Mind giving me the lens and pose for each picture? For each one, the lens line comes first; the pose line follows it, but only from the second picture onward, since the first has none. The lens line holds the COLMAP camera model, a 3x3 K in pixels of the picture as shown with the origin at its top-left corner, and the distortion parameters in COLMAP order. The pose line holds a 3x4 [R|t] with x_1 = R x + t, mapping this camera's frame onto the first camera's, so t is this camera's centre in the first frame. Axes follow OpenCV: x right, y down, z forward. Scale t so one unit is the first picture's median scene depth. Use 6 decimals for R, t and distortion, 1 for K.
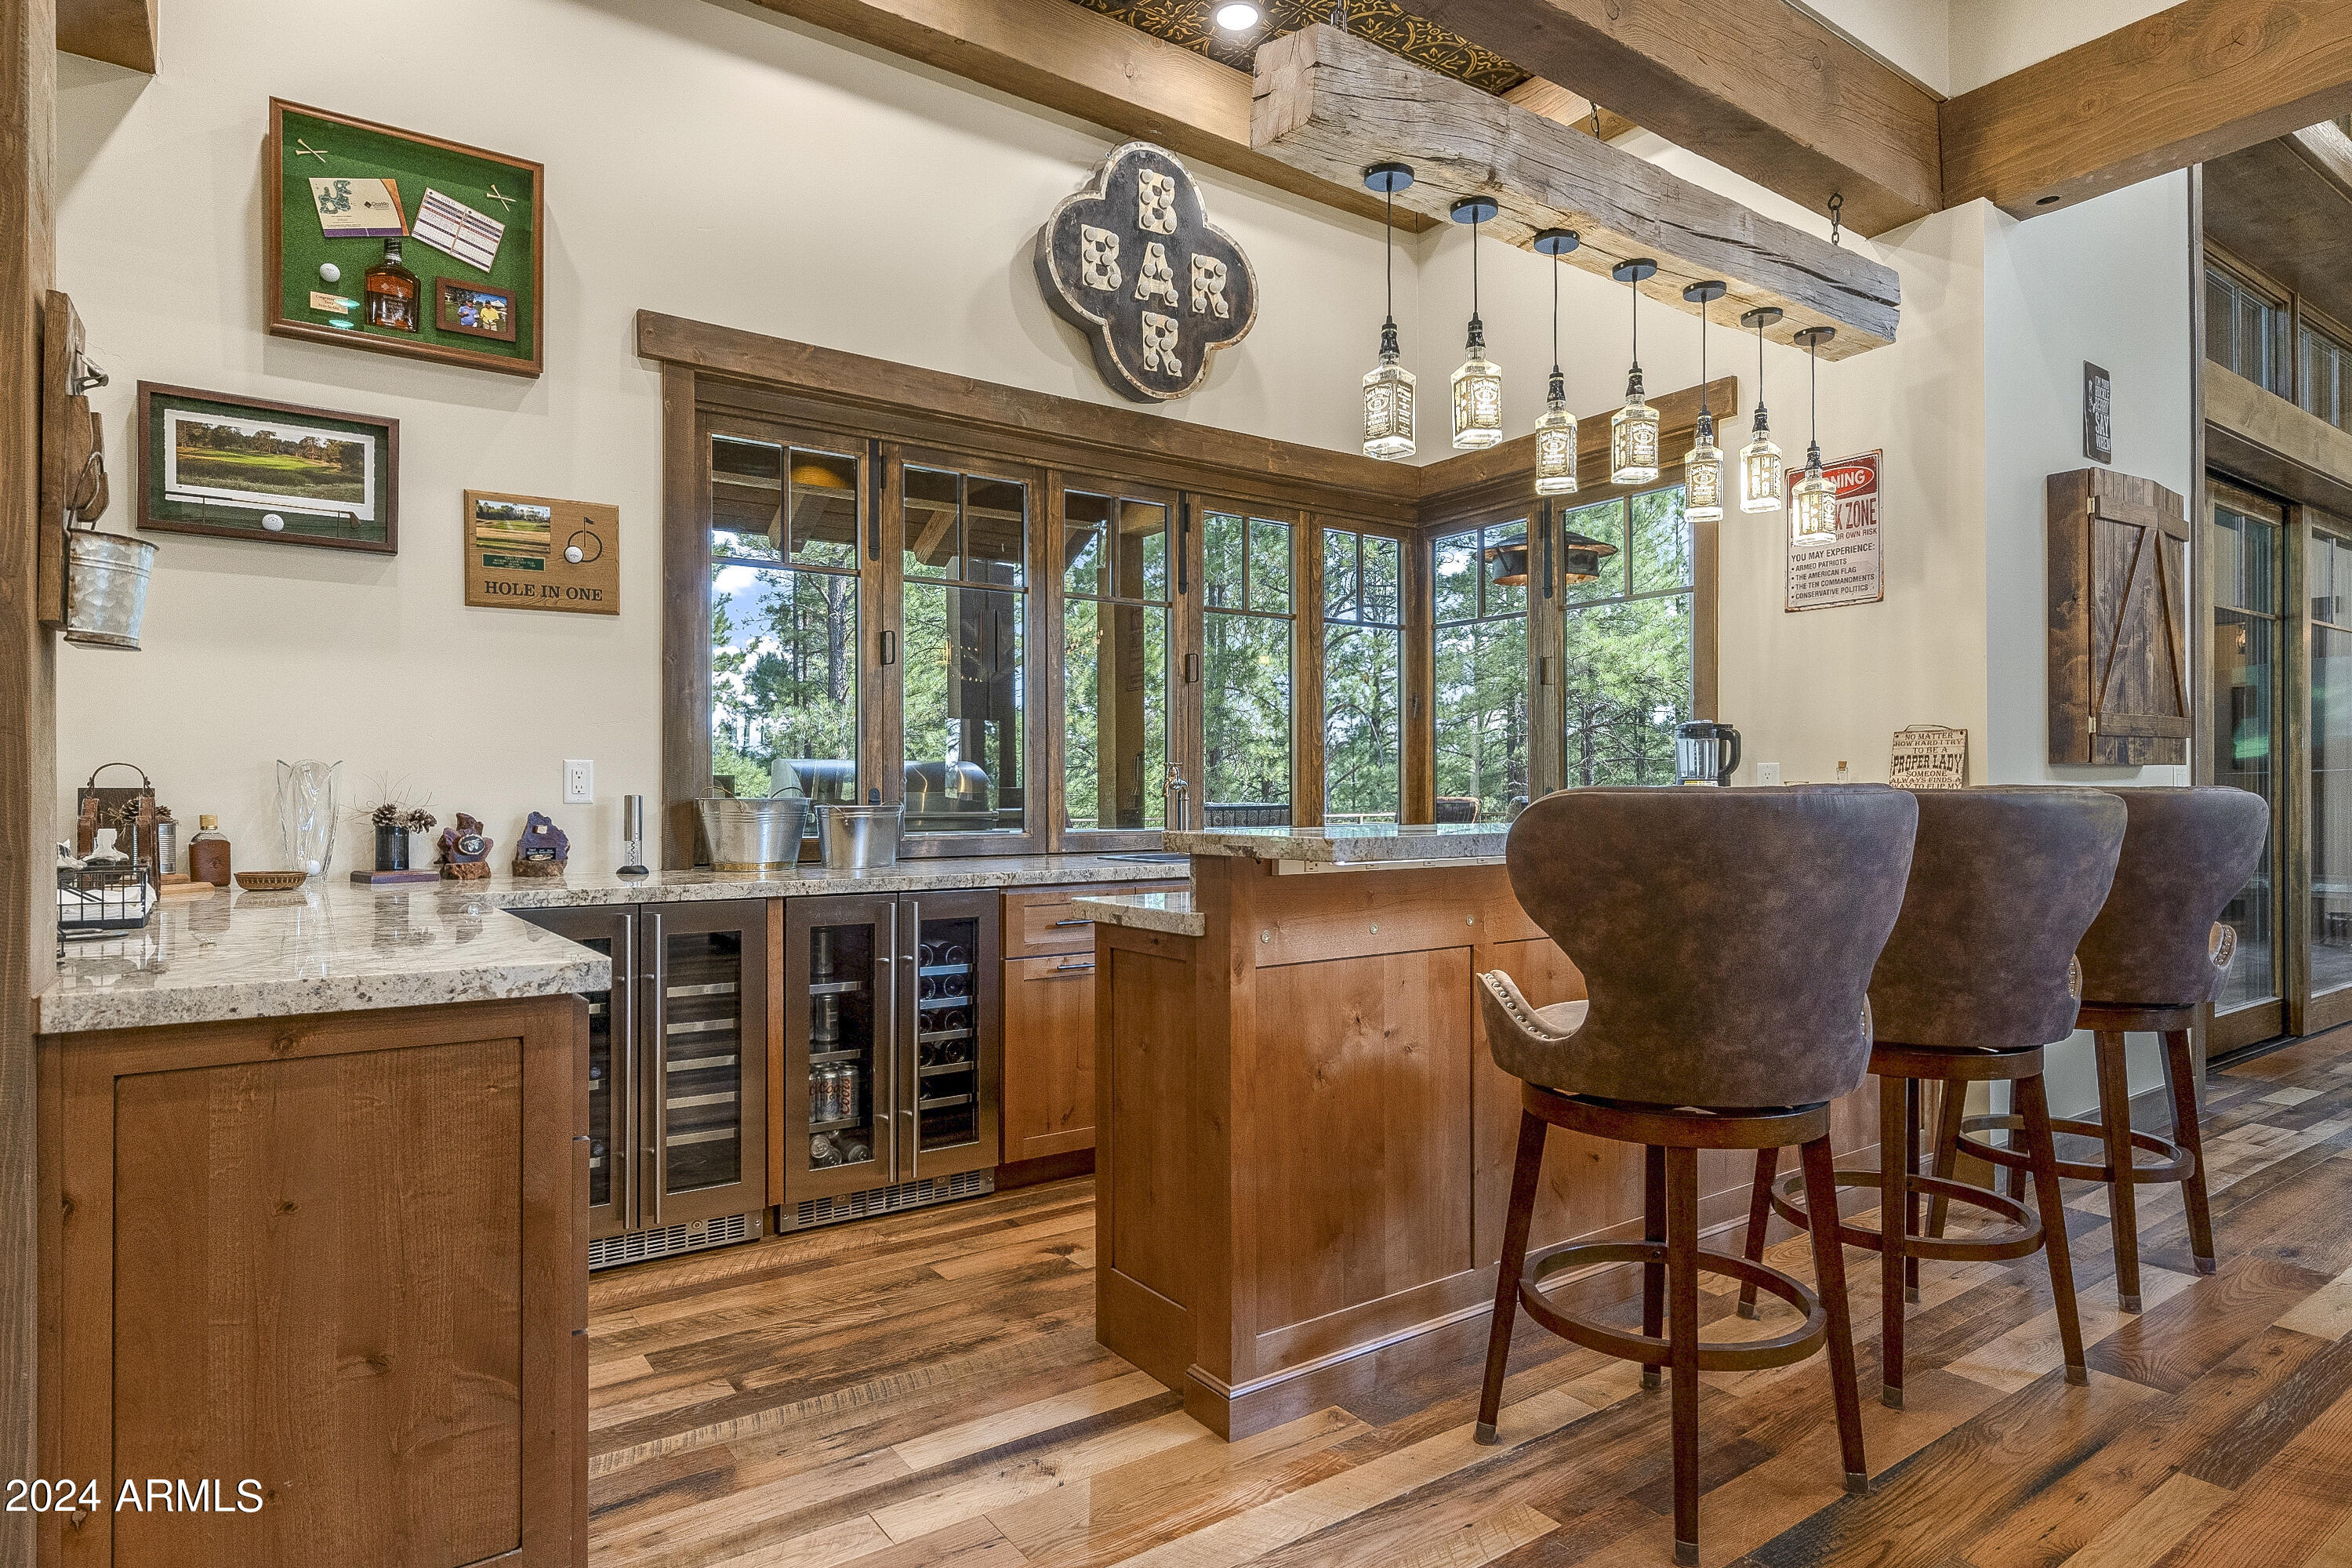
lens RADIAL K [[1299.4, 0, 1176.0], [0, 1299.4, 784.0], [0, 0, 1]] dist [0.001895, -0.000854]
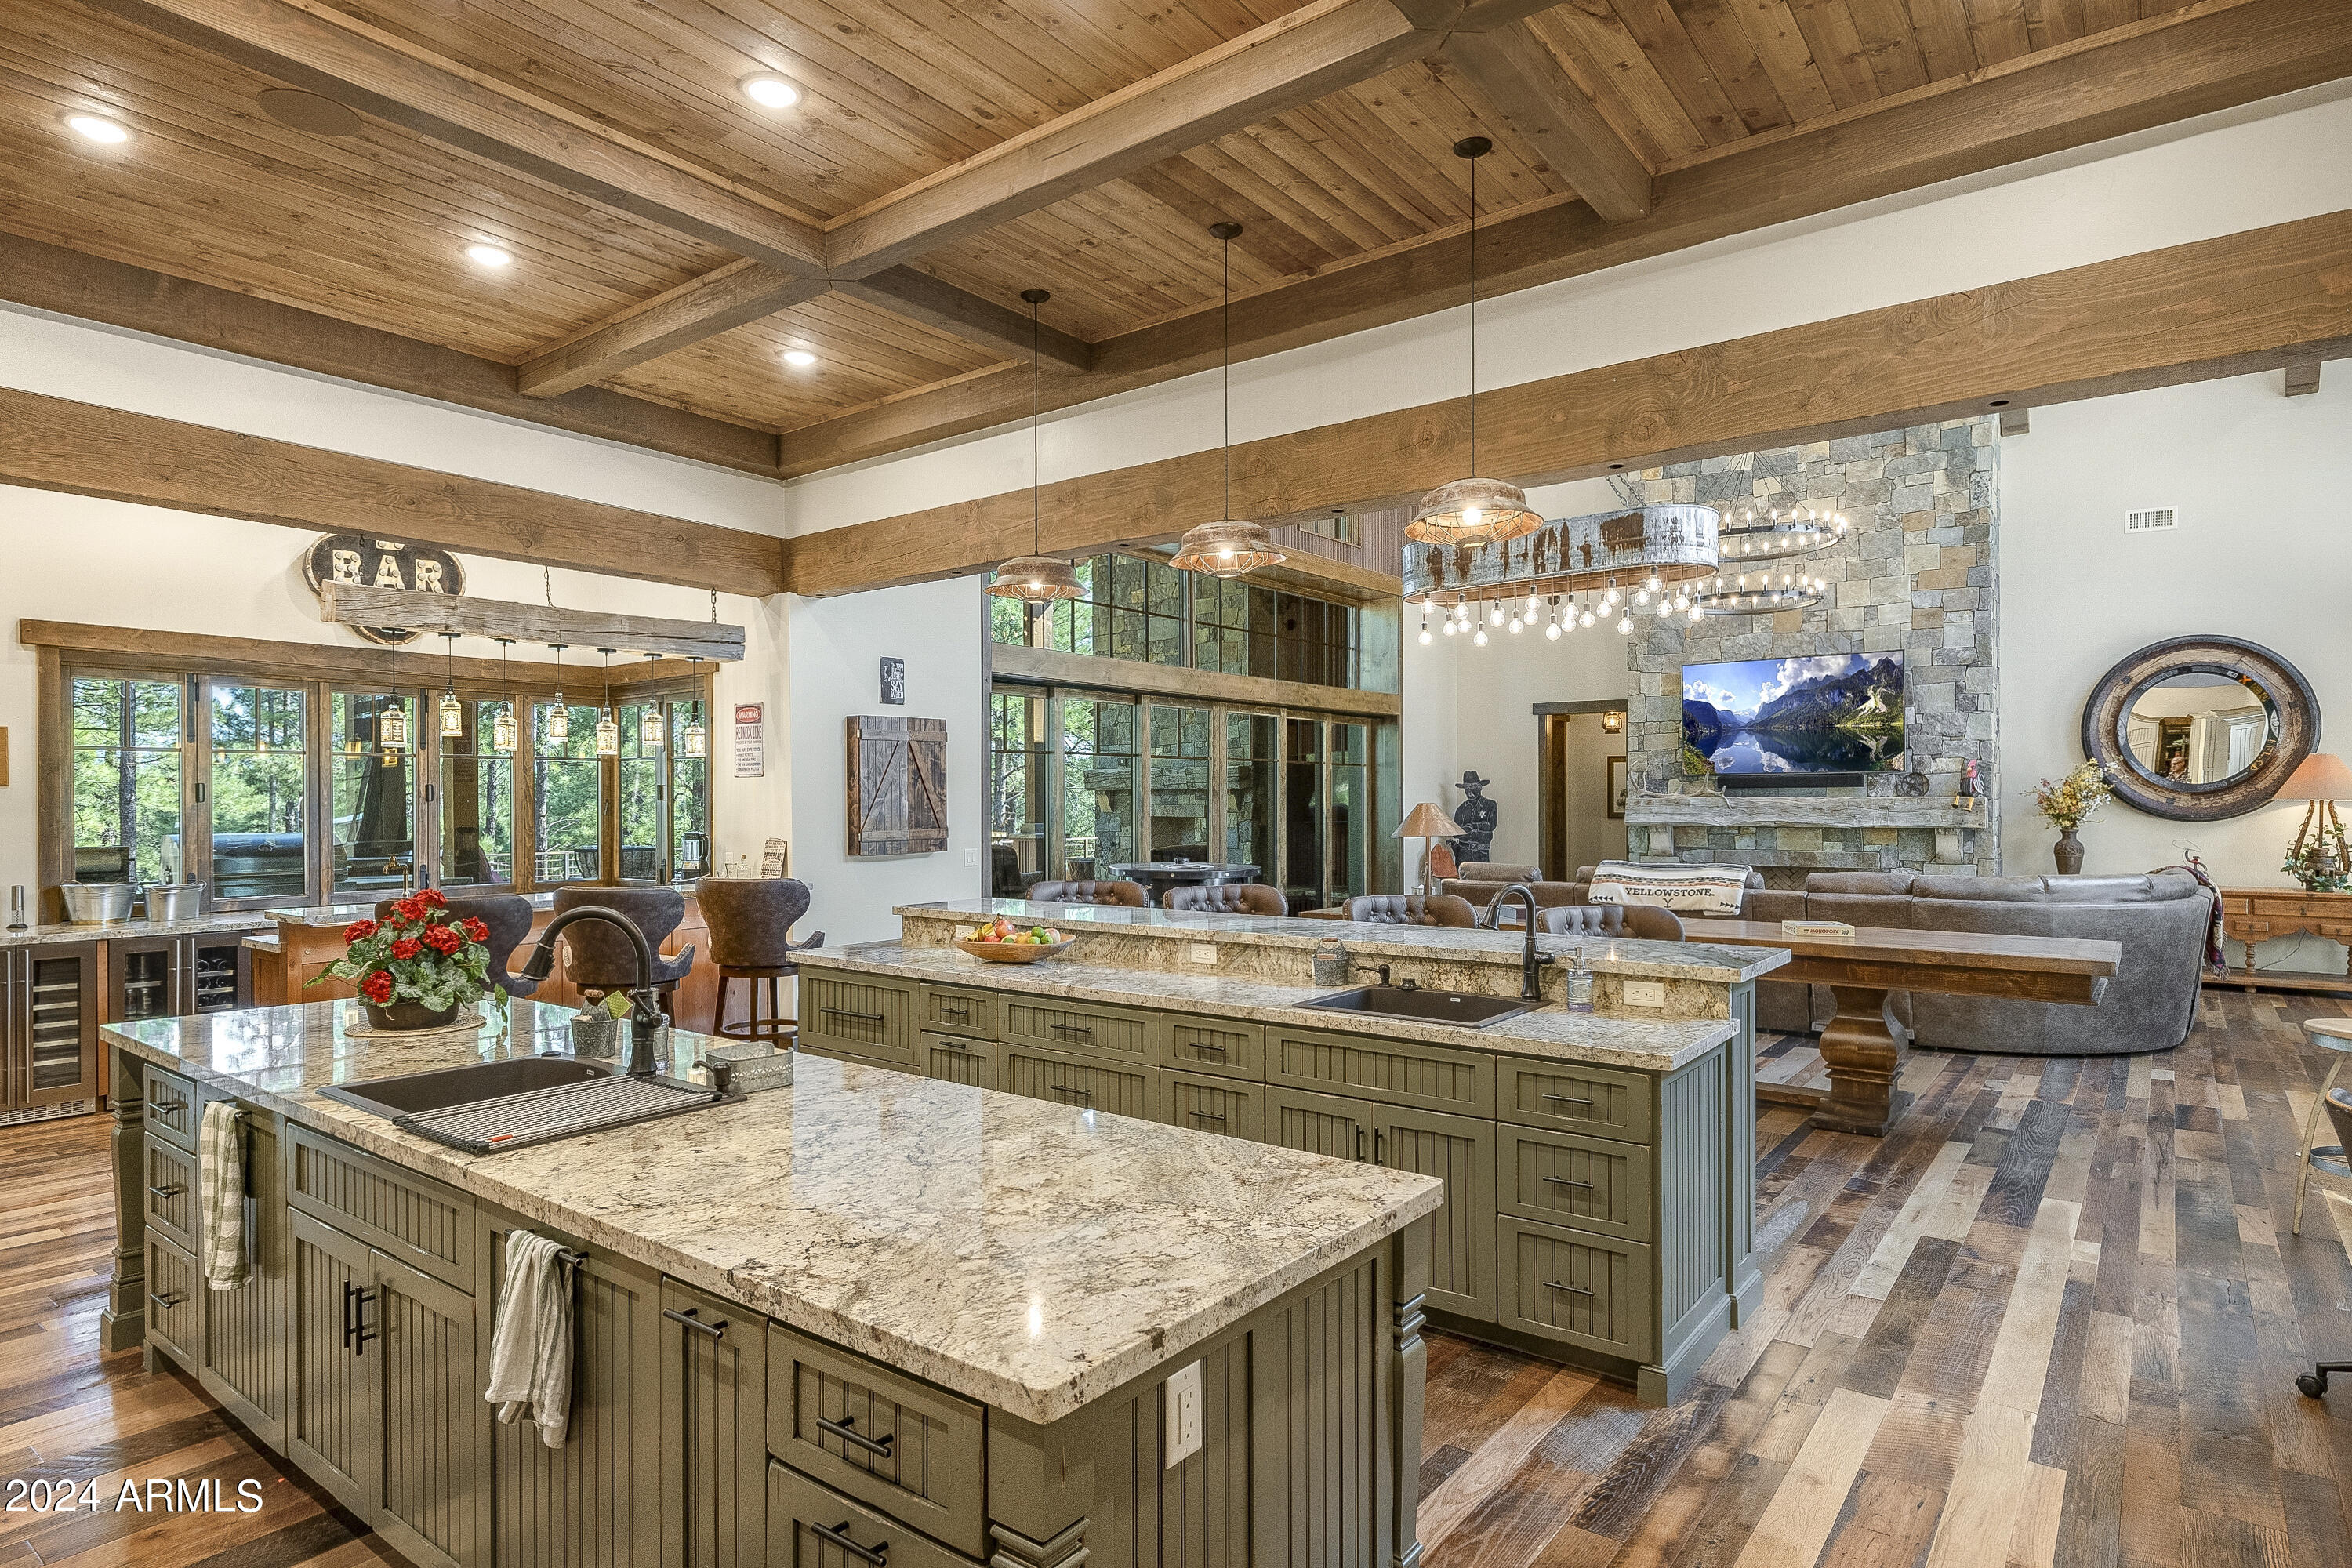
lens RADIAL K [[1291.5, 0, 1167.1], [0, 1291.5, 804.0], [0, 0, 1]] dist [0.000432, 0.000689]
pose [[0.957174, -0.000173, 0.289513, 0.648049], [-0.002983, 0.999941, 0.010462, -0.138840], [-0.289498, -0.010878, 0.957117, -1.298289]]
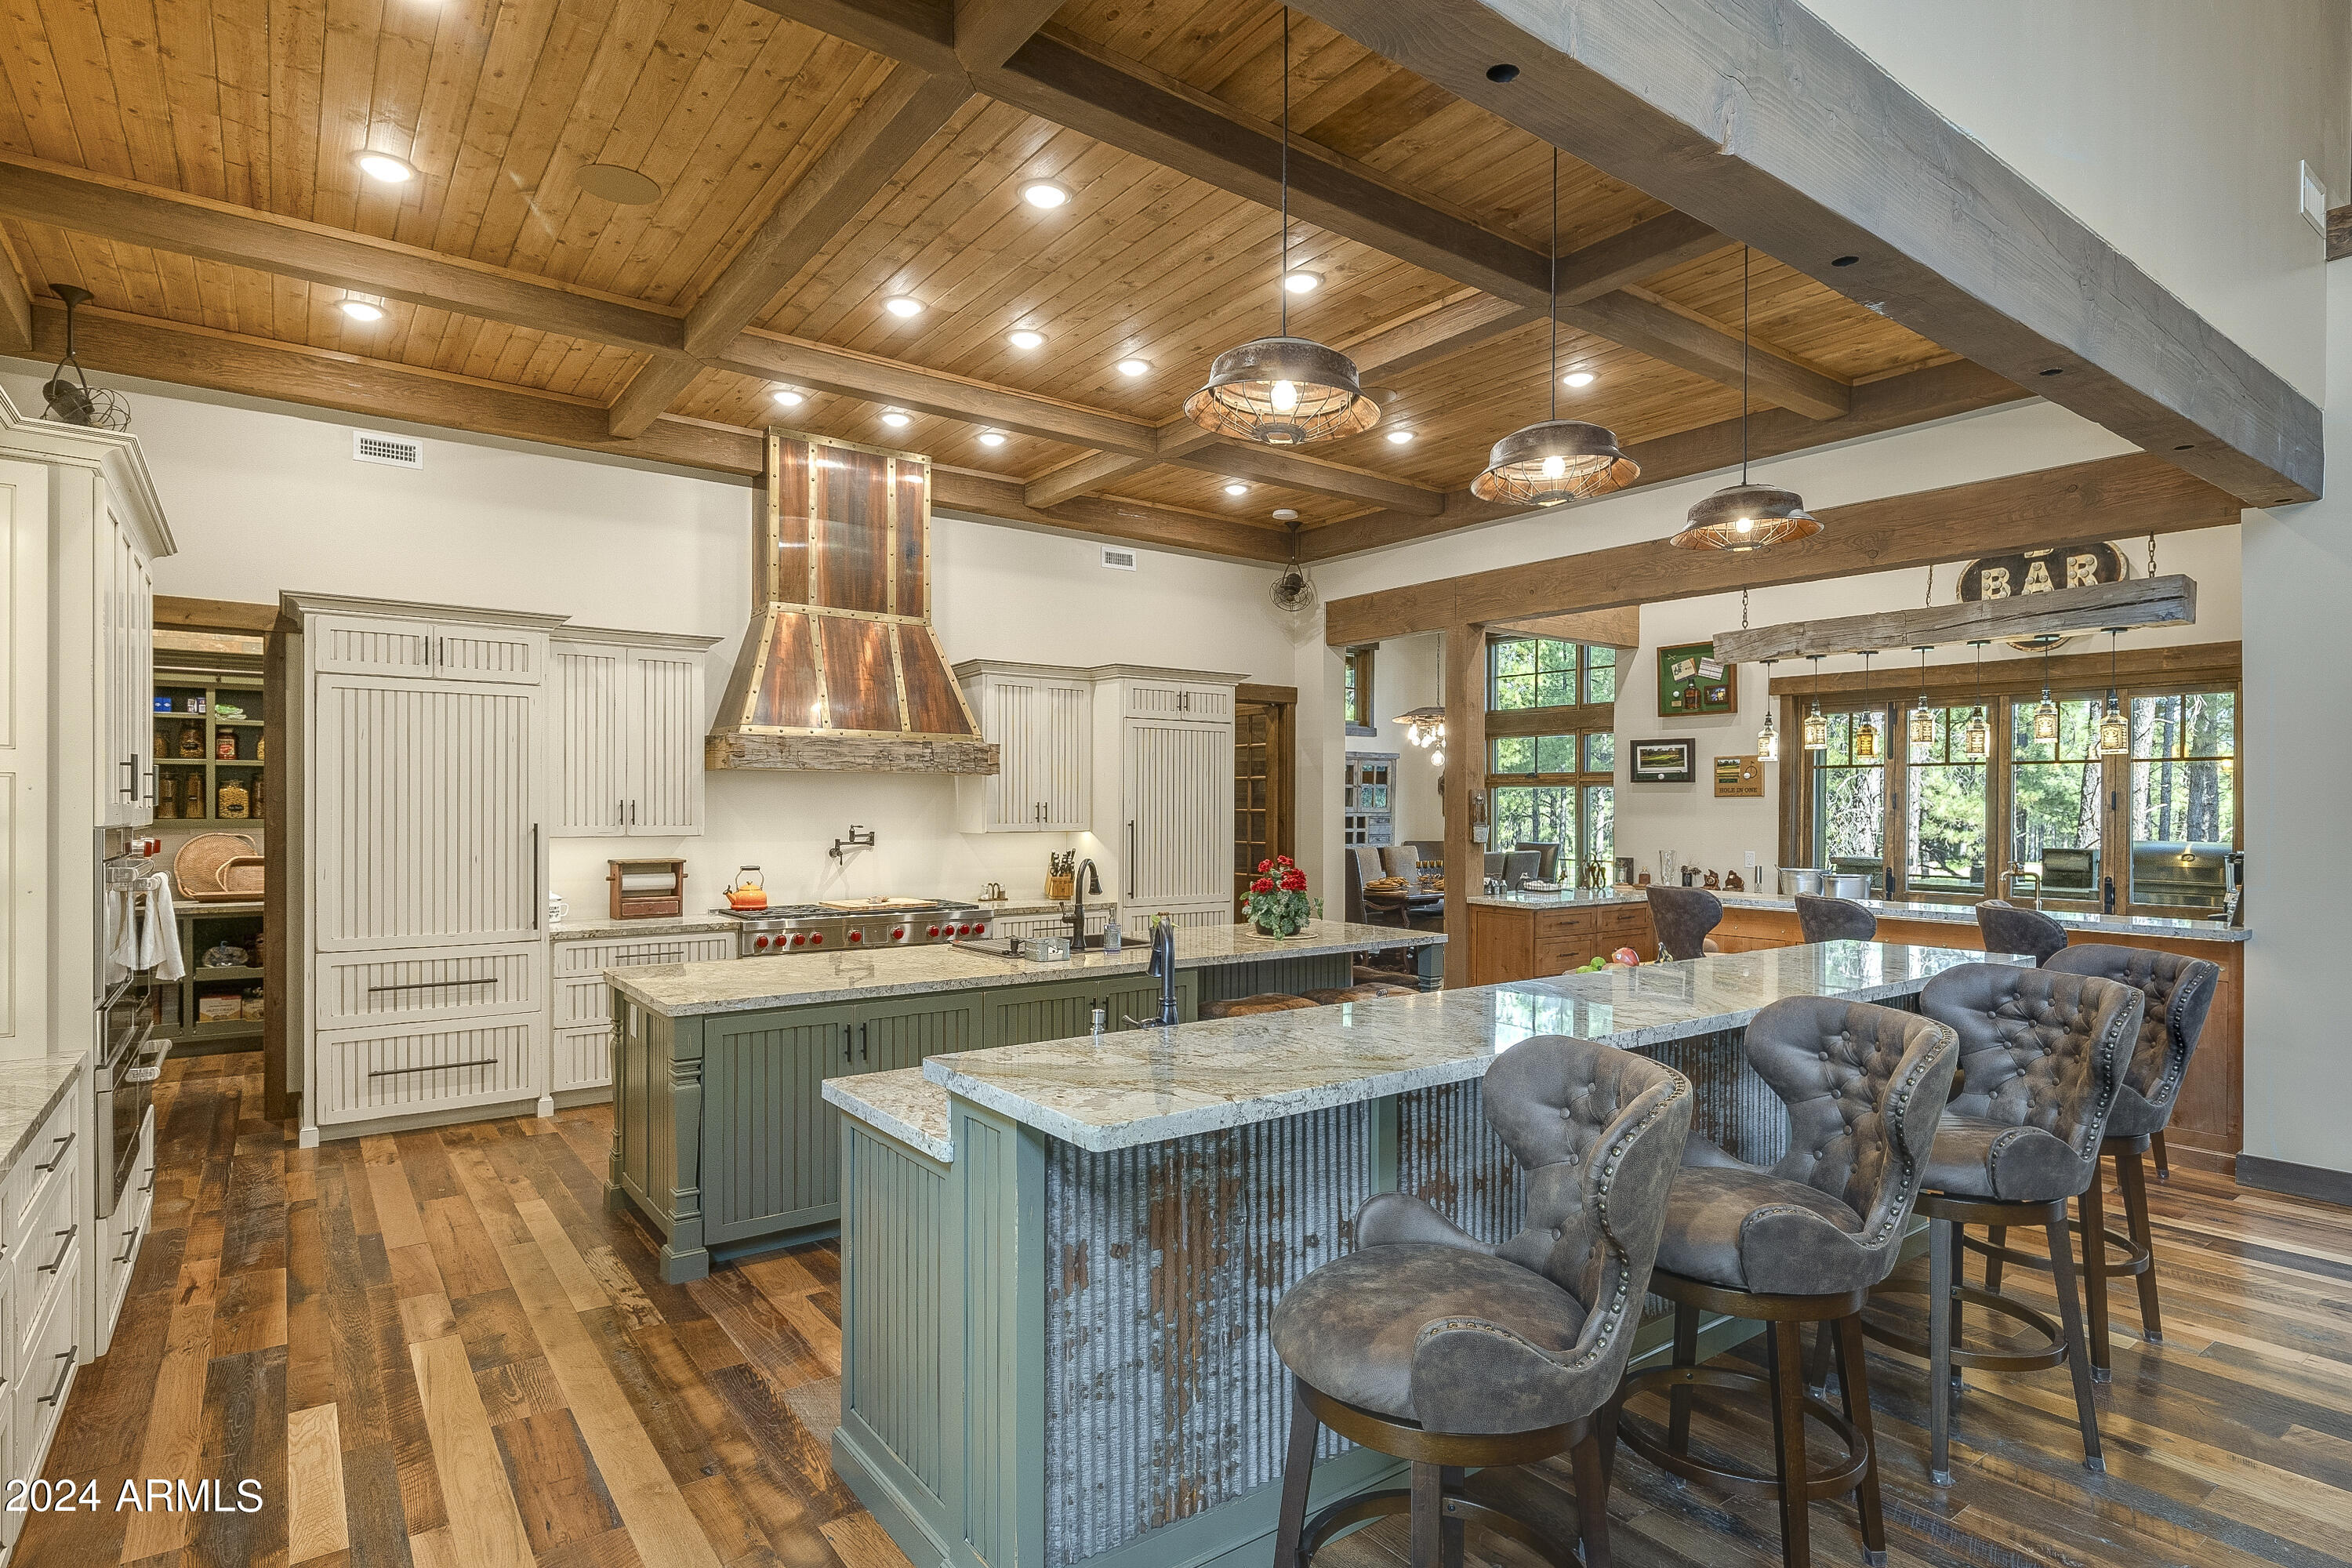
lens RADIAL K [[1214.8, 0, 1168.6], [0, 1214.8, 807.1], [0, 0, 1]] dist [0.000418, 0.000076]
pose [[0.017373, 0.006354, -0.999829, 2.135950], [0.002290, 0.999977, 0.006394, -0.135724], [0.999846, -0.002400, 0.017358, -0.258654]]
